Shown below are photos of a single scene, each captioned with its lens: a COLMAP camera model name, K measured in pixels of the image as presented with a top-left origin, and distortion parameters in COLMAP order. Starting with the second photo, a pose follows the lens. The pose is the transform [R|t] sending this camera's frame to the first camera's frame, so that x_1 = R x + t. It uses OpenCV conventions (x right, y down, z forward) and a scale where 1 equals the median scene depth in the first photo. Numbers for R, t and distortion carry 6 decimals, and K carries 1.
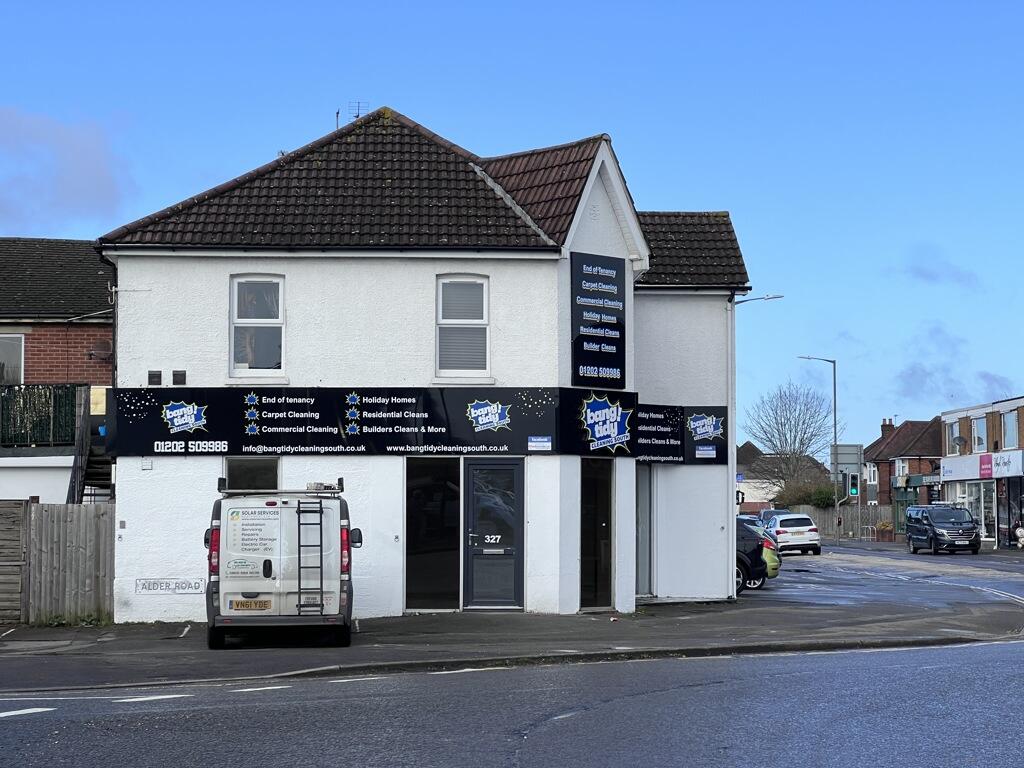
lens RADIAL K [[2233.4, 0, 512.0], [0, 2233.4, 384.0], [0, 0, 1]] dist [-0.086829, 5.887866]
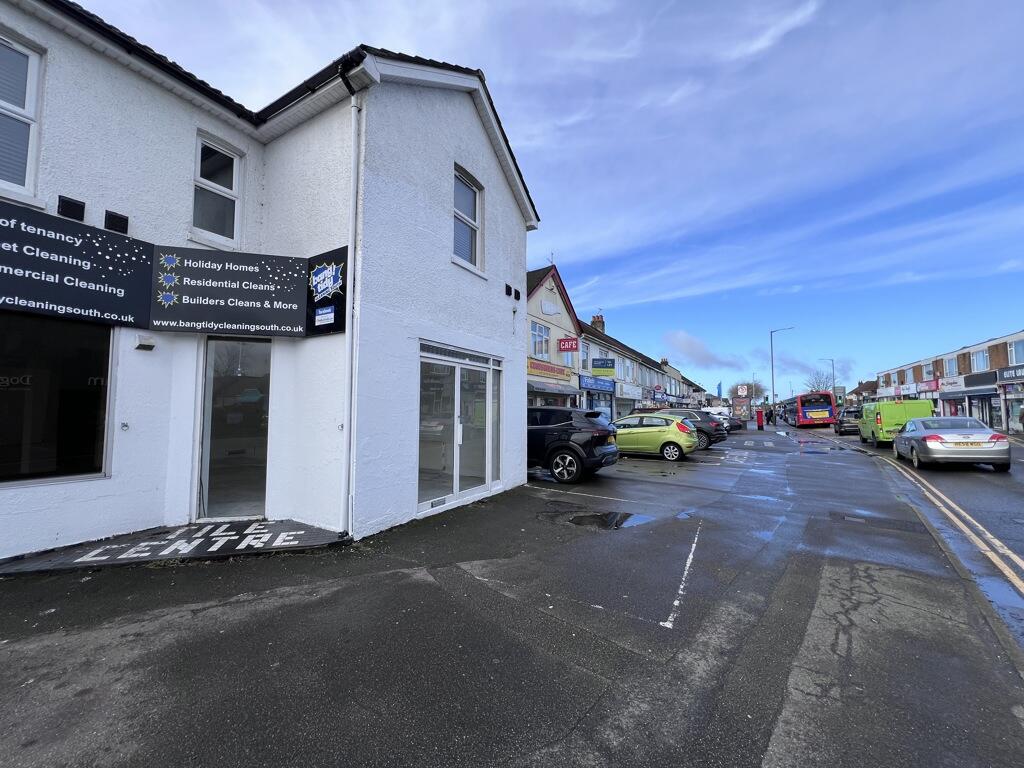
lens RADIAL K [[394.0, 0, 512.0], [0, 394.0, 384.0], [0, 0, 1]] dist [-0.018991, -0.000084]
pose [[0.835486, 0.002626, -0.549505, 0.234568], [0.008572, 0.999805, 0.017811, 0.057695], [0.549445, -0.019591, 0.835300, 1.075151]]
